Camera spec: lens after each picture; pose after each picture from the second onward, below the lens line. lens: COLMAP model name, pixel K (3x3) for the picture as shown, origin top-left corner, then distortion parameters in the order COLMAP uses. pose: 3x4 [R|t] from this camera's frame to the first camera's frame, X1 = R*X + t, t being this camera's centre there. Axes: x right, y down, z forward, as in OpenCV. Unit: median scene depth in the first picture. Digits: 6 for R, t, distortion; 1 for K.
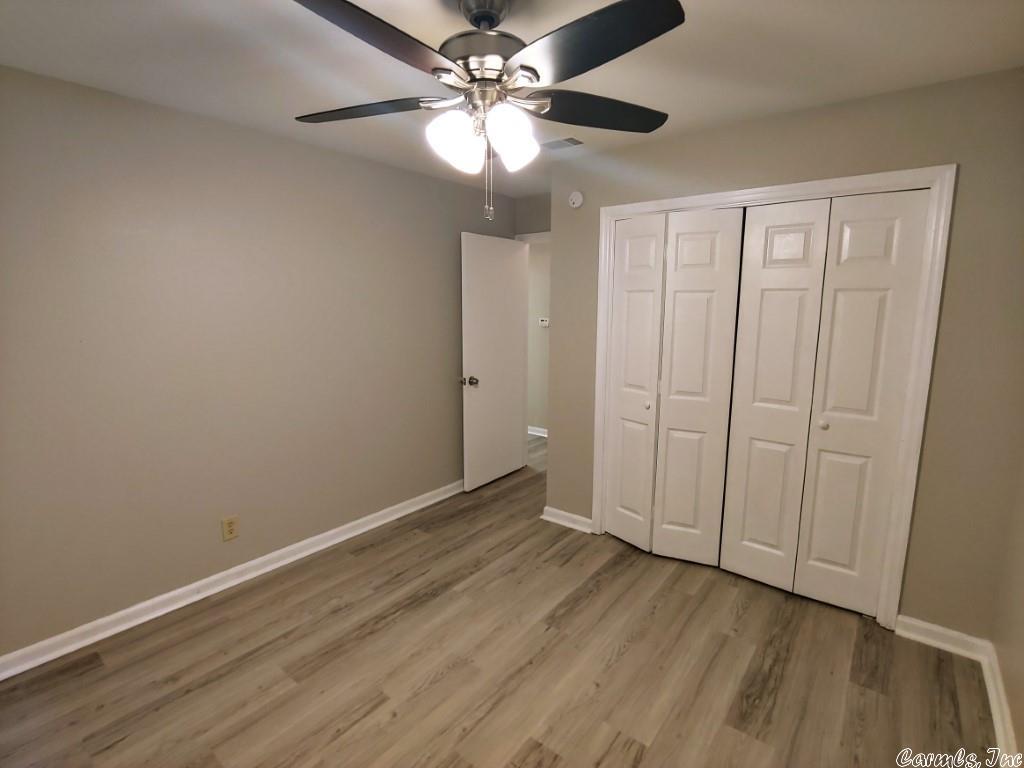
lens RADIAL K [[486.7, 0, 513.8], [0, 486.7, 376.4], [0, 0, 1]] dist [-0.021883, -0.000329]
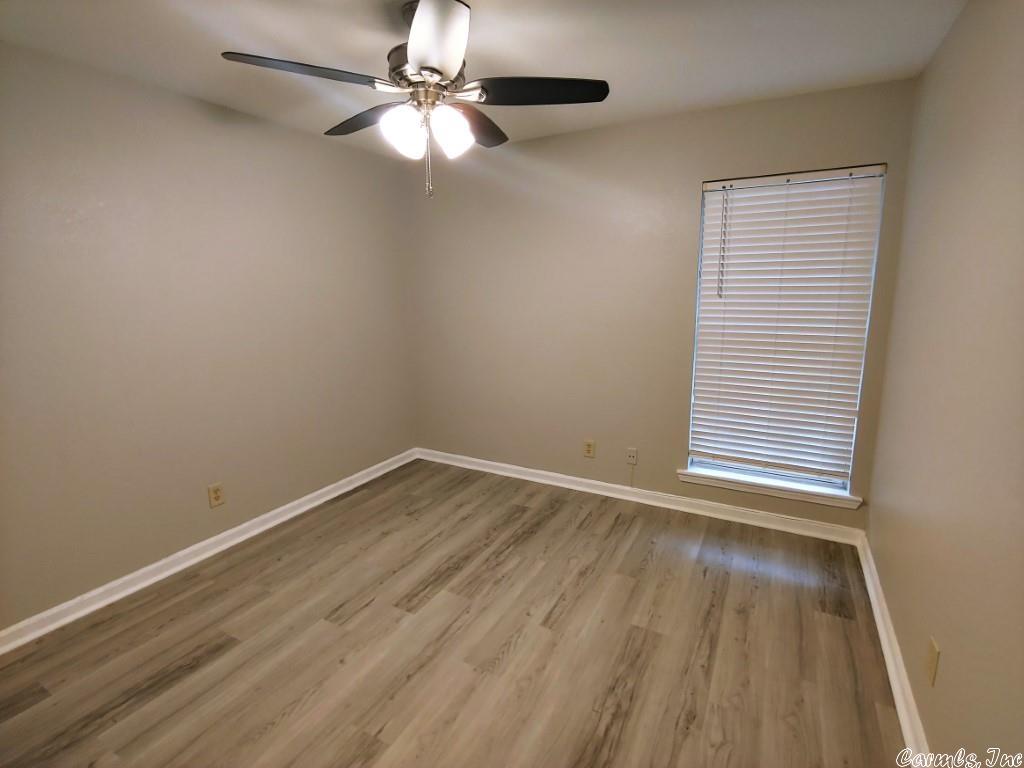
lens RADIAL K [[488.4, 0, 512.7], [0, 488.4, 378.5], [0, 0, 1]] dist [-0.020946, -0.000311]
pose [[-0.985674, 0.038437, -0.164221, -0.024685], [-0.017842, 0.944458, 0.328147, -0.193321], [0.167713, 0.326376, -0.930242, 1.478128]]
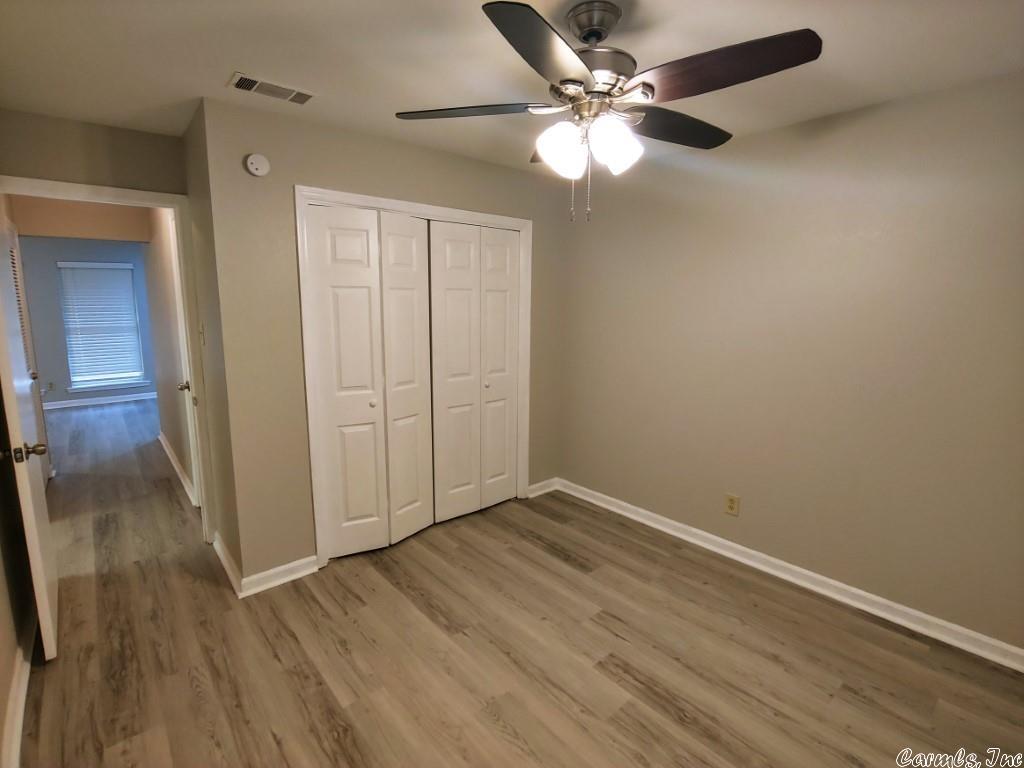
lens RADIAL K [[488.4, 0, 512.7], [0, 488.4, 378.5], [0, 0, 1]] dist [-0.020946, -0.000311]
pose [[0.187158, -0.153744, 0.970224, -0.762503], [0.142445, 0.981485, 0.128051, -0.092942], [-0.971947, 0.114238, 0.205593, 0.627612]]
